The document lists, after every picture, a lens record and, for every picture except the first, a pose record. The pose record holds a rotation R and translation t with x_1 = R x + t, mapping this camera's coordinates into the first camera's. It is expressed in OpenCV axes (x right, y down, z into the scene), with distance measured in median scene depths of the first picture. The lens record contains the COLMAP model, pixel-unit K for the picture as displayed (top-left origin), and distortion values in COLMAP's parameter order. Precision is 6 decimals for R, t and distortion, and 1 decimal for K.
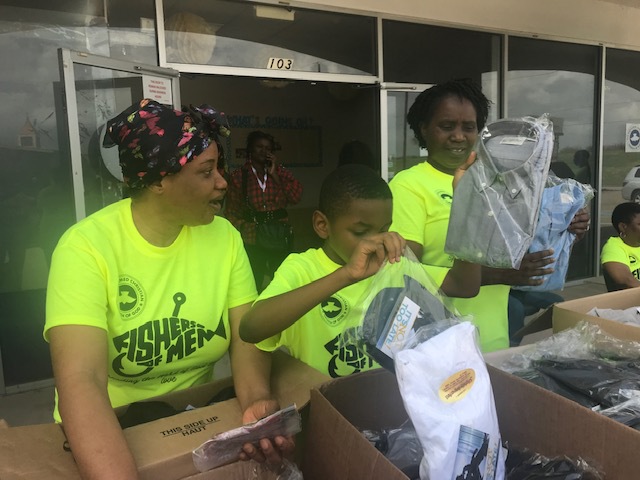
lens RADIAL K [[532.5, 0, 319.5], [0, 532.5, 230.1], [0, 0, 1]] dist [0.007955, -0.001628]
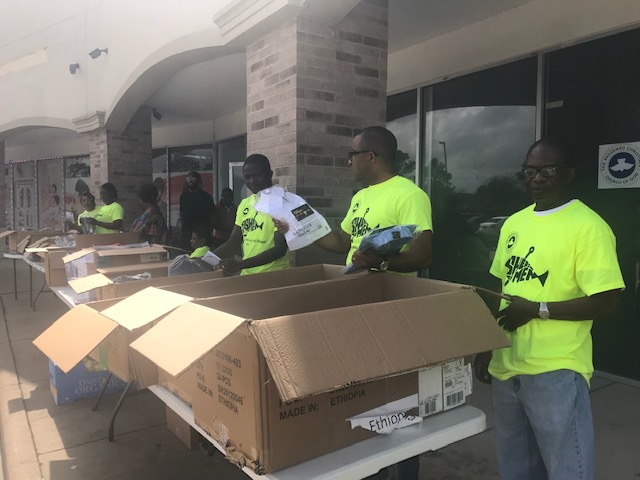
lens RADIAL K [[506.3, 0, 320.0], [0, 506.3, 240.0], [0, 0, 1]] dist [0.007992, 0.004389]
pose [[0.103232, 0.093279, -0.990274, 1.781479], [-0.112488, 0.990301, 0.081555, -0.138989], [0.988276, 0.102974, 0.112724, 0.879613]]
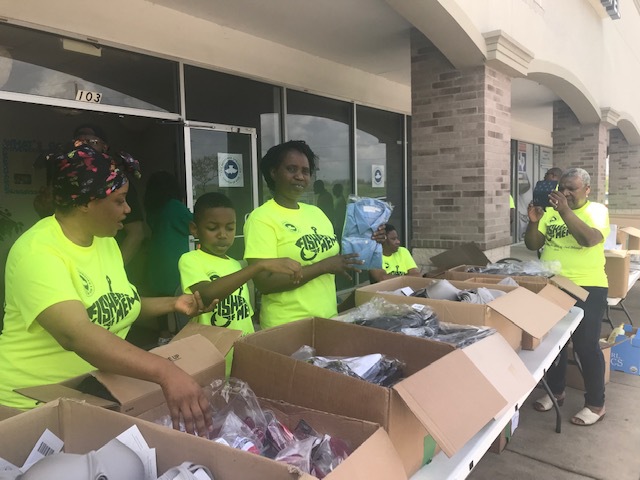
lens RADIAL K [[528.2, 0, 320.0], [0, 528.2, 240.0], [0, 0, 1]] dist [0.003458, -0.000775]
pose [[0.906626, -0.021491, 0.421387, -0.107160], [0.036157, 0.998986, -0.026843, 0.014365], [-0.420383, 0.039573, 0.906483, -0.122267]]
